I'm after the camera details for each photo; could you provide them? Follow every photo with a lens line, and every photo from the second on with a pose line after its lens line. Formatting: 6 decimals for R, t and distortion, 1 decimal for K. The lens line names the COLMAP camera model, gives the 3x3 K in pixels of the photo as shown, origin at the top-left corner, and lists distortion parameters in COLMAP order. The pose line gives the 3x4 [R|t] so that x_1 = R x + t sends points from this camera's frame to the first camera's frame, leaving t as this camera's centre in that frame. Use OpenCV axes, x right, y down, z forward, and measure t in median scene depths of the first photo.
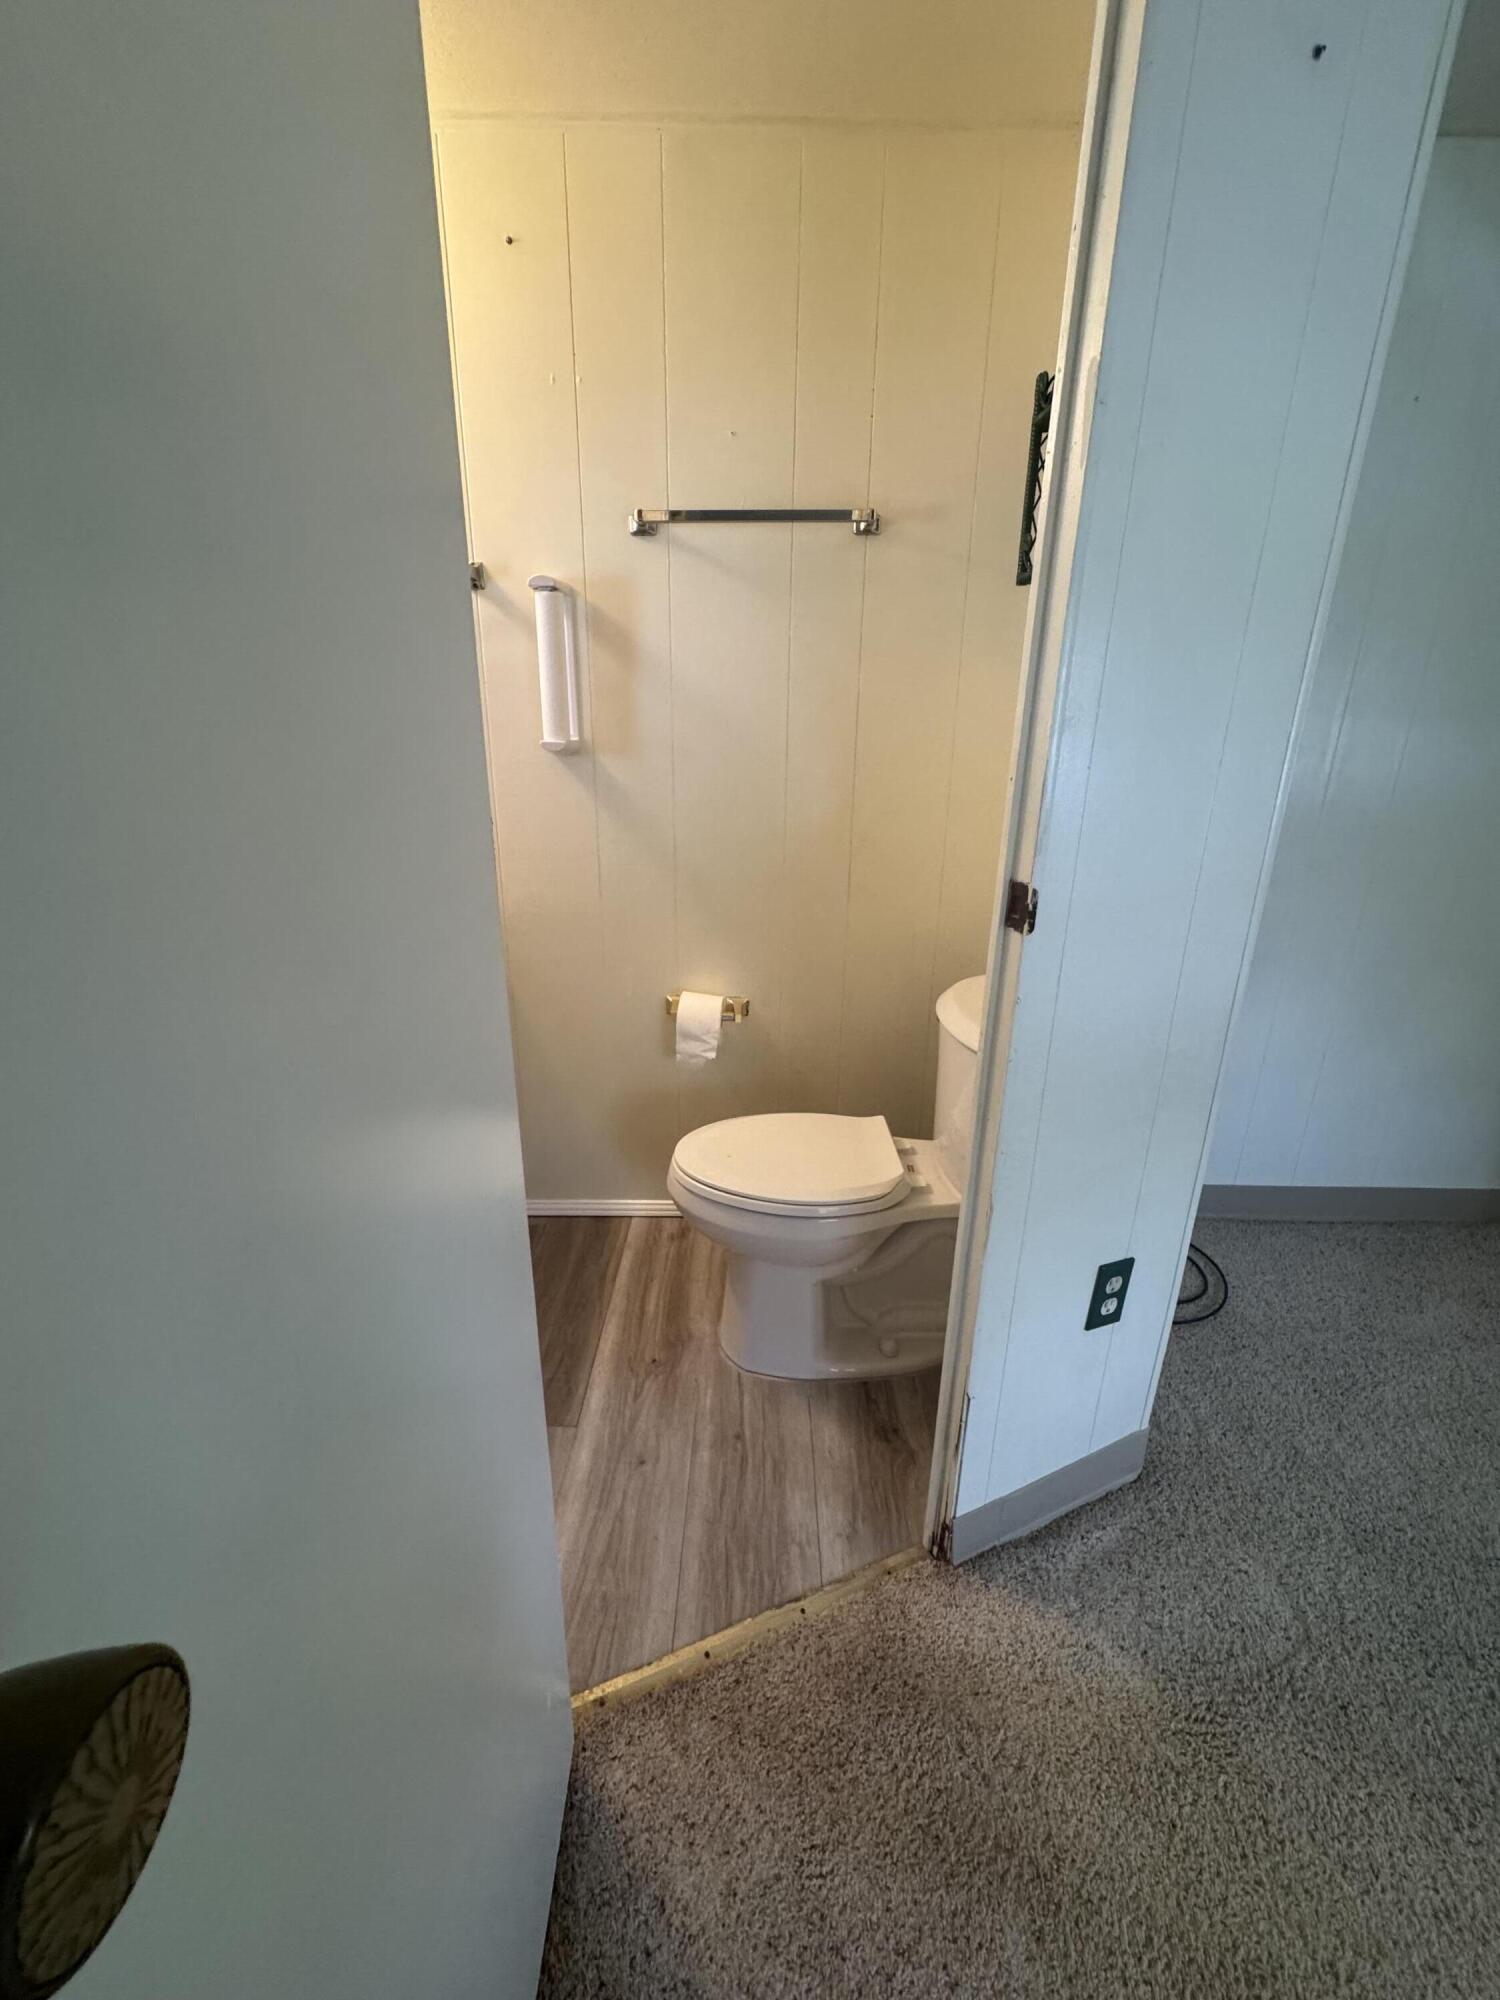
lens RADIAL K [[797.4, 0, 749.6], [0, 797.4, 996.8], [0, 0, 1]] dist [-0.001886, -0.000578]
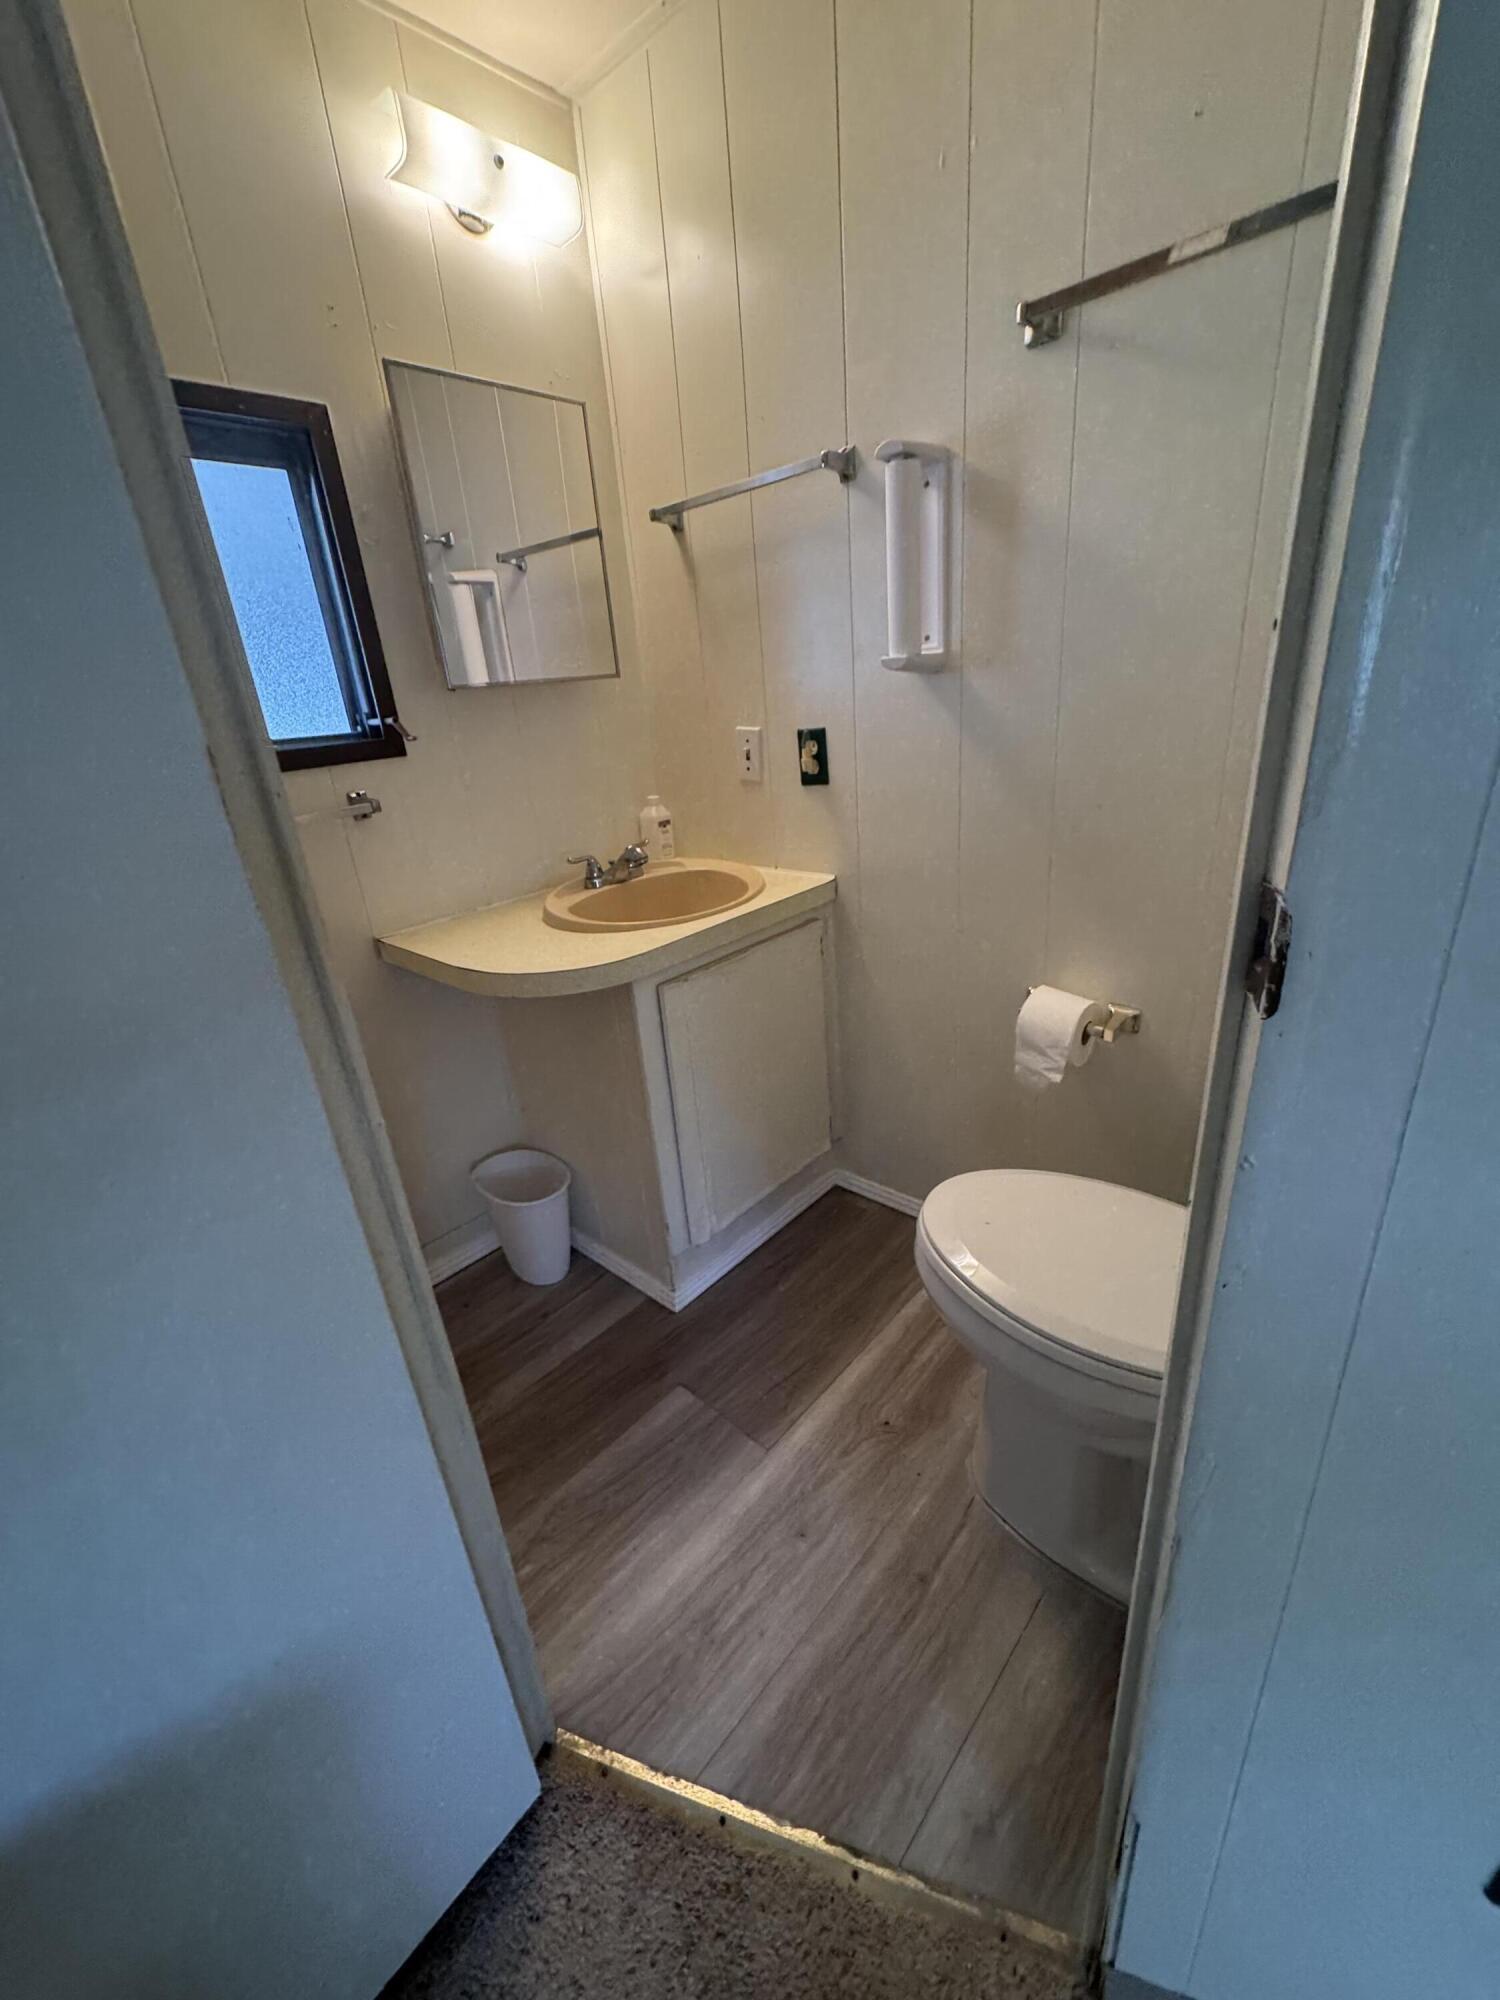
lens RADIAL K [[797.4, 0, 751.5], [0, 797.4, 993.5], [0, 0, 1]] dist [-0.001886, -0.000578]
pose [[0.743675, 0.179281, -0.644054, 0.256245], [-0.136527, 0.983797, 0.116208, -0.063430], [0.654452, 0.001510, 0.756102, 0.323629]]
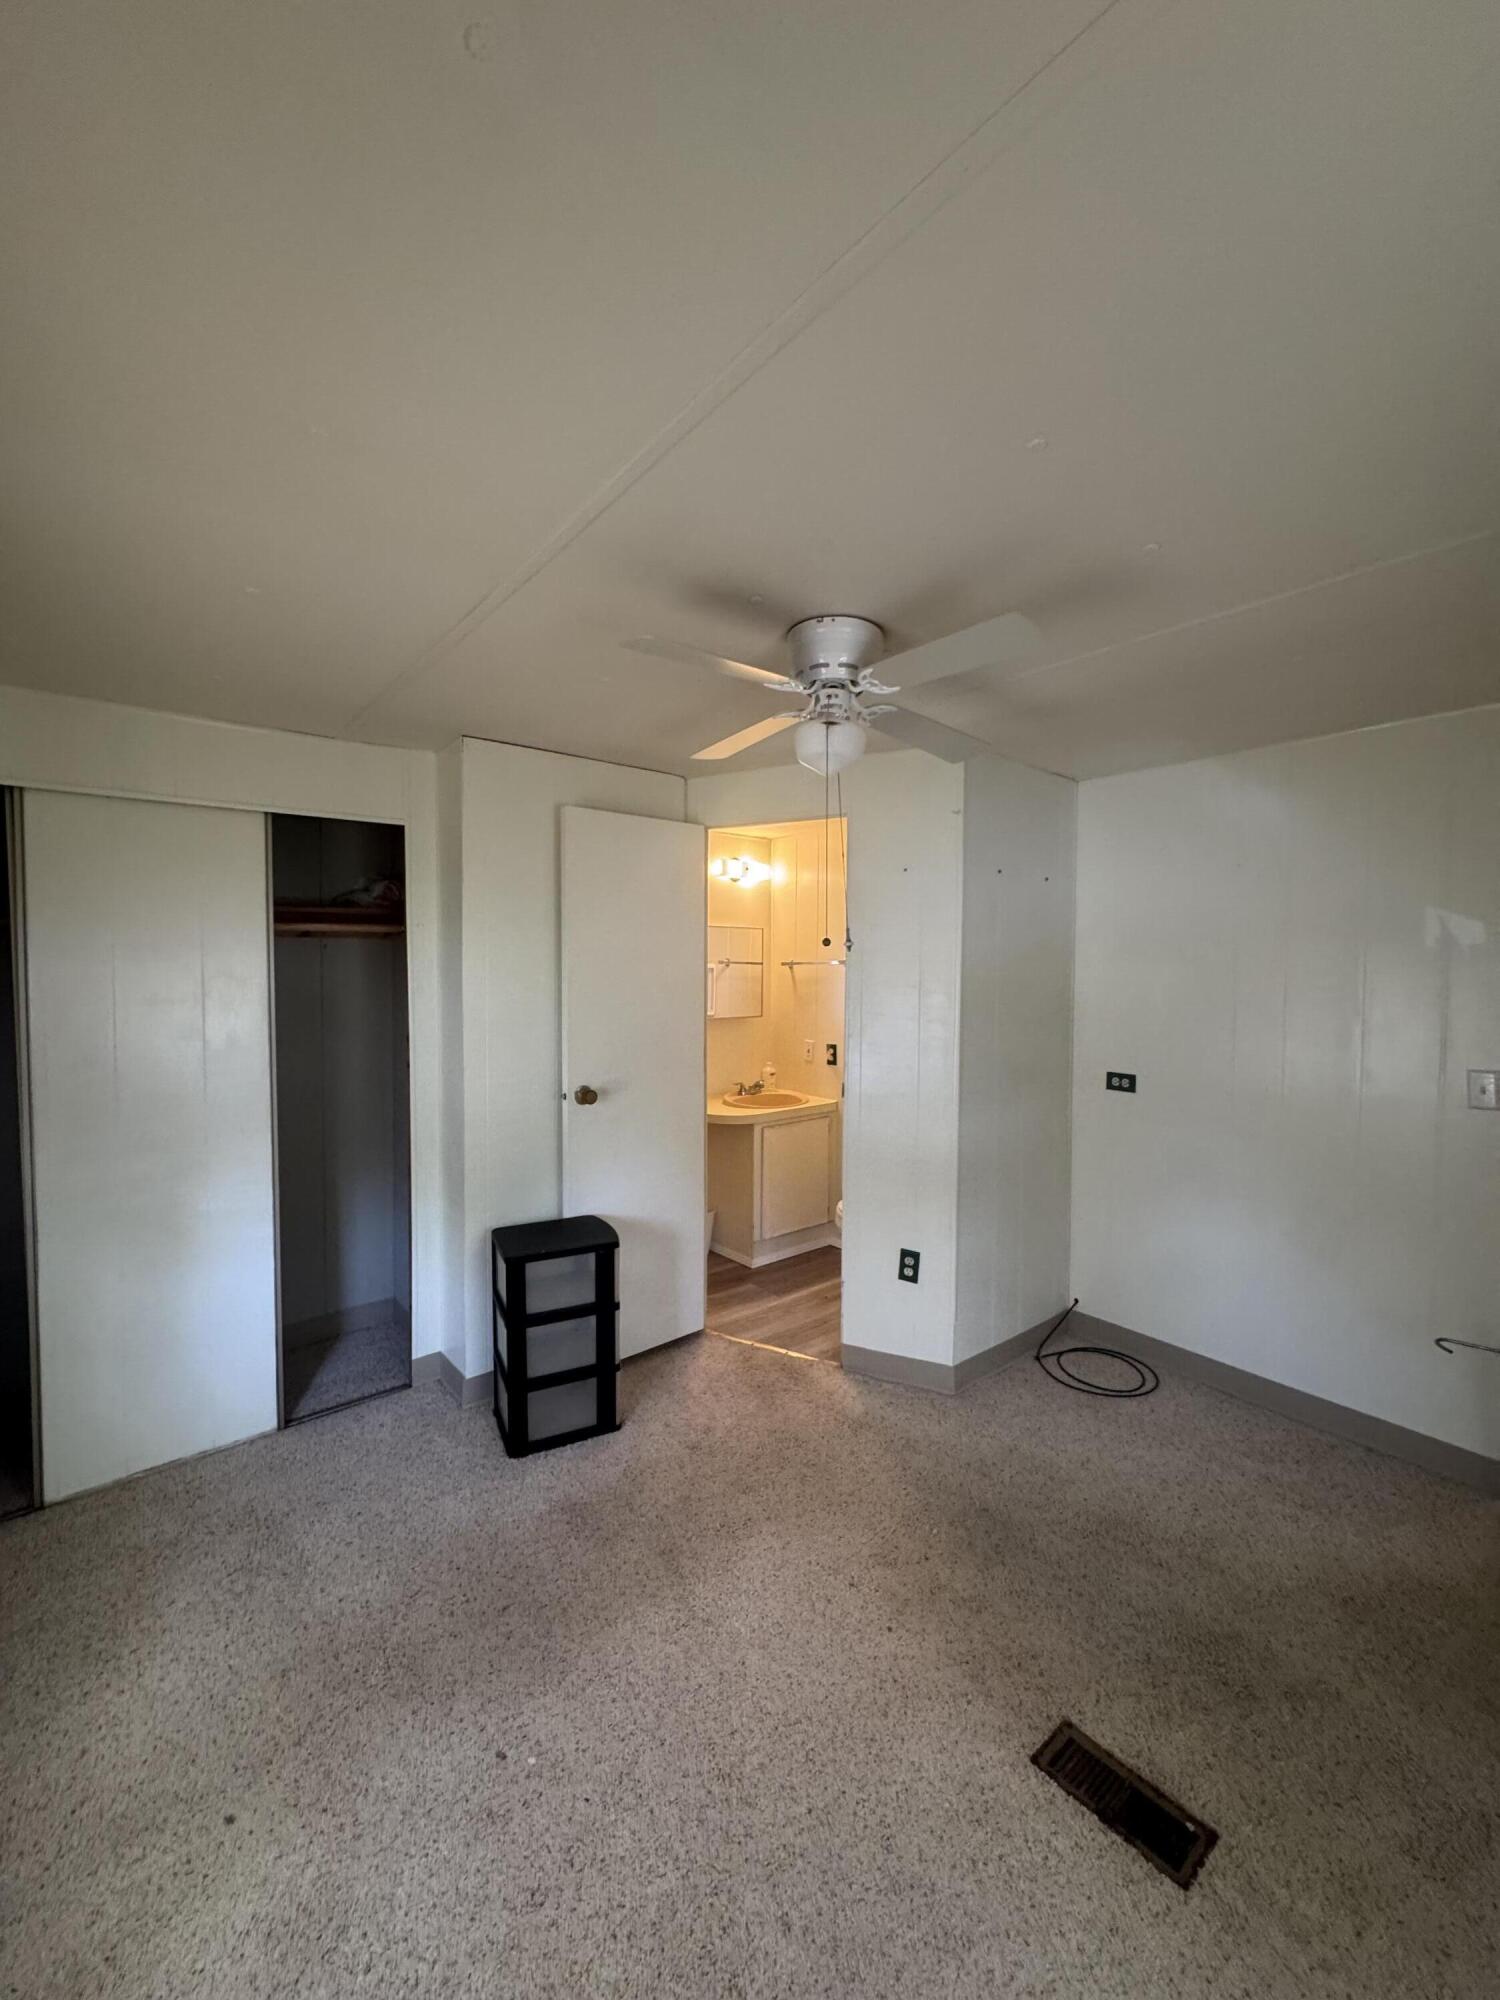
lens RADIAL K [[797.4, 0, 753.5], [0, 797.4, 1001.6], [0, 0, 1]] dist [-0.001886, -0.000578]
pose [[0.636807, 0.025814, -0.770591, 1.612887], [-0.252794, 0.951184, -0.177041, 0.135133], [0.728404, 0.307542, 0.612246, -0.838813]]
